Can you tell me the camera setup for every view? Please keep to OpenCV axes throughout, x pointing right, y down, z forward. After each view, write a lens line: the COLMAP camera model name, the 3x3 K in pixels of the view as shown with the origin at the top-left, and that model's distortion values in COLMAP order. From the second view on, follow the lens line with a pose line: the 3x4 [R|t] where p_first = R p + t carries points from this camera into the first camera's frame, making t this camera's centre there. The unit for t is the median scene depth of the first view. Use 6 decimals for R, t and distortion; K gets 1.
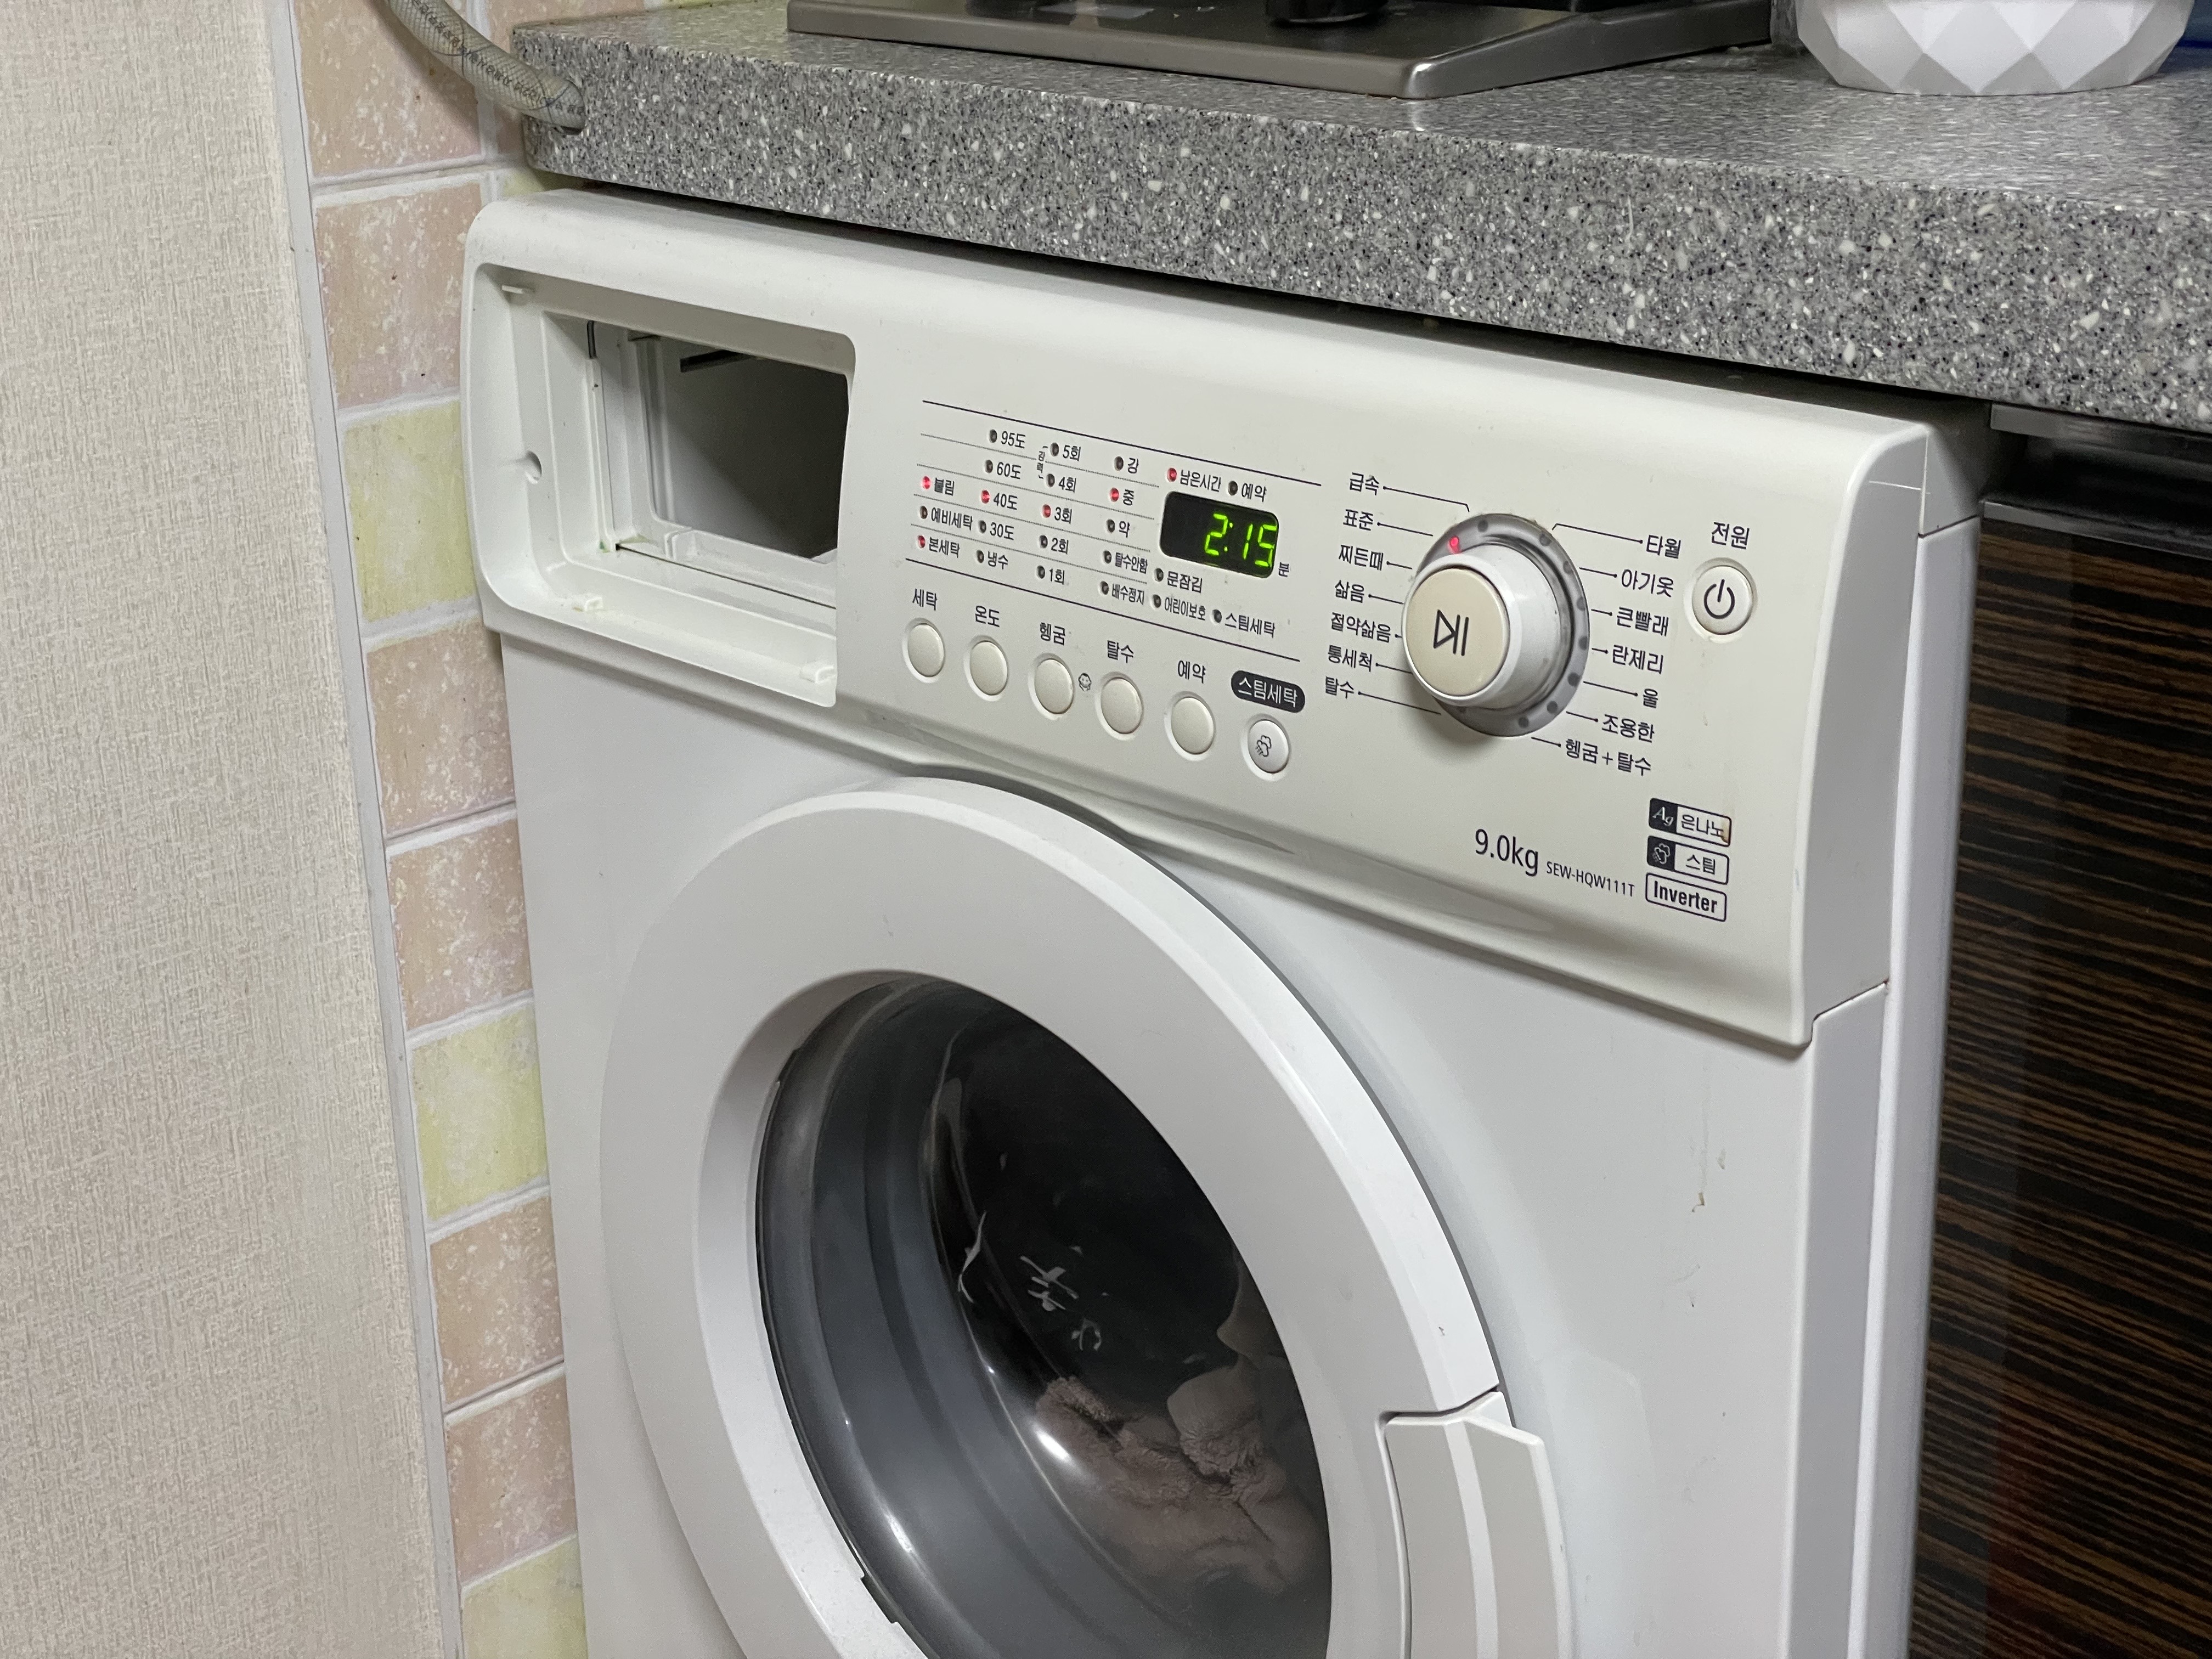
lens RADIAL K [[3371.2, 0, 1106.0], [0, 3371.2, 829.5], [0, 0, 1]] dist [0.011893, -0.018534]
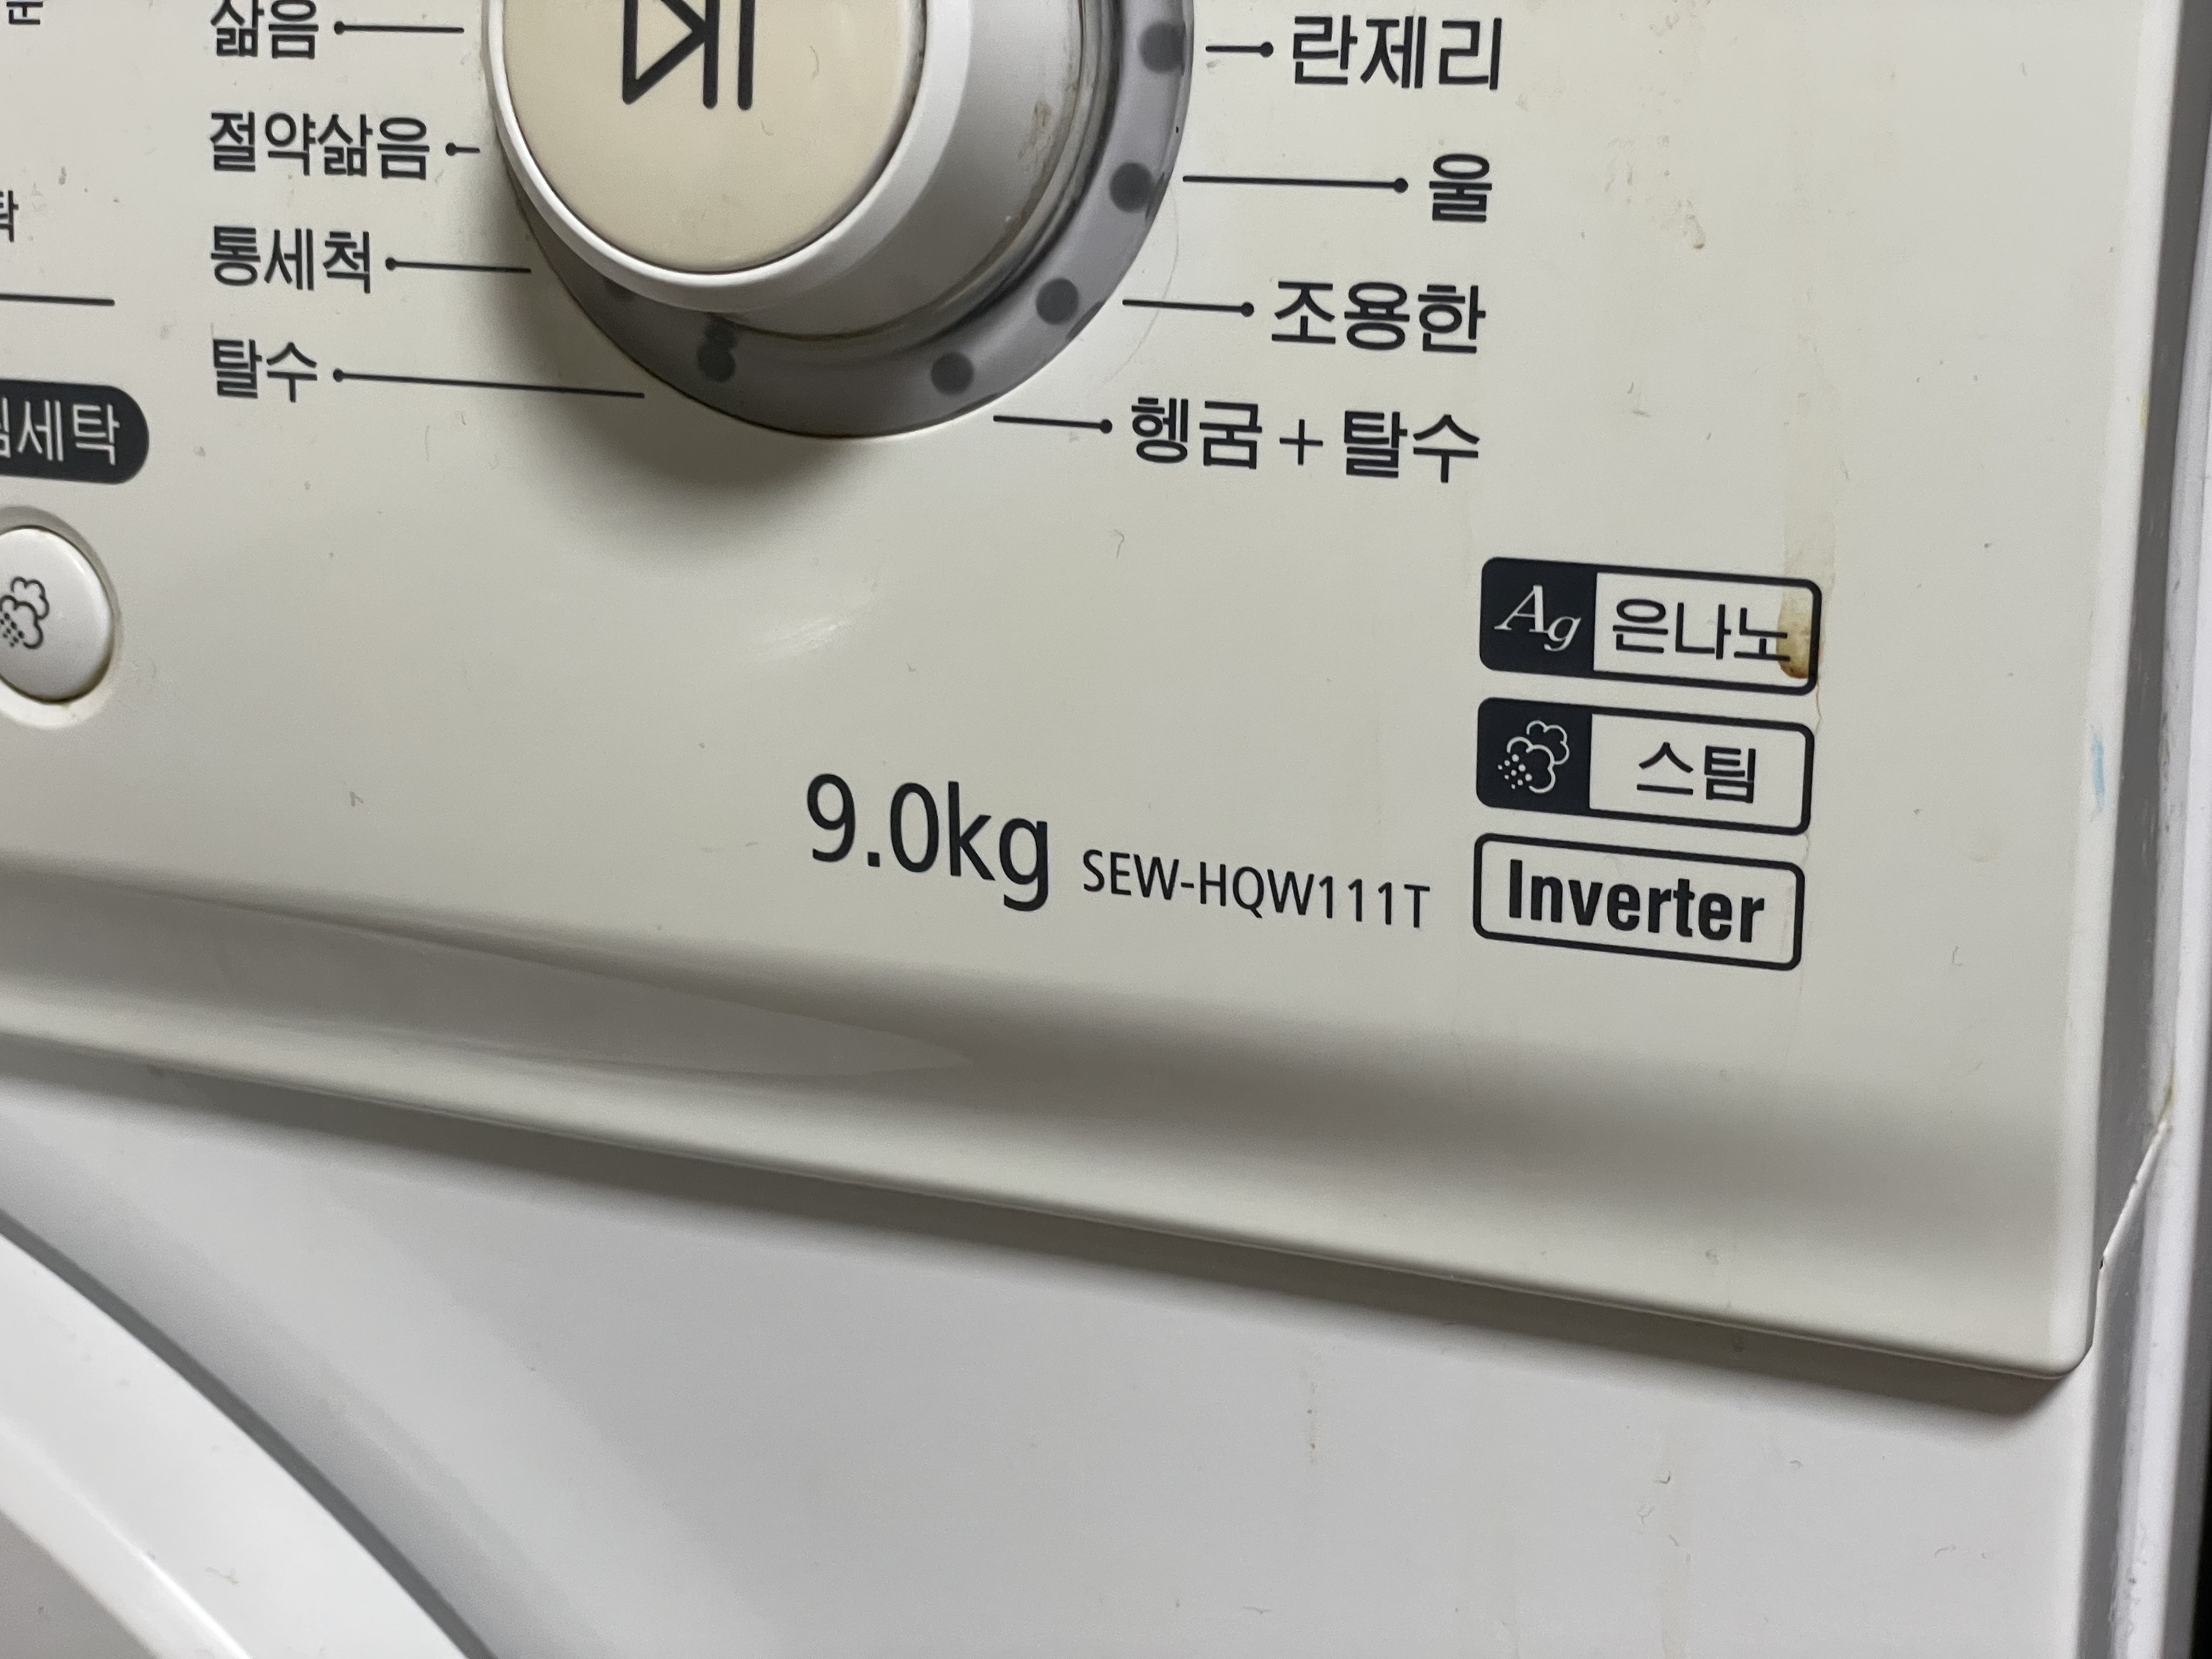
lens RADIAL K [[3371.2, 0, 1106.0], [0, 3371.2, 829.5], [0, 0, 1]] dist [0.011893, -0.018534]
pose [[0.934881, -0.104796, 0.339139, 0.035864], [0.123076, 0.991855, -0.032788, 0.017776], [-0.332941, 0.072393, 0.940165, 0.745223]]
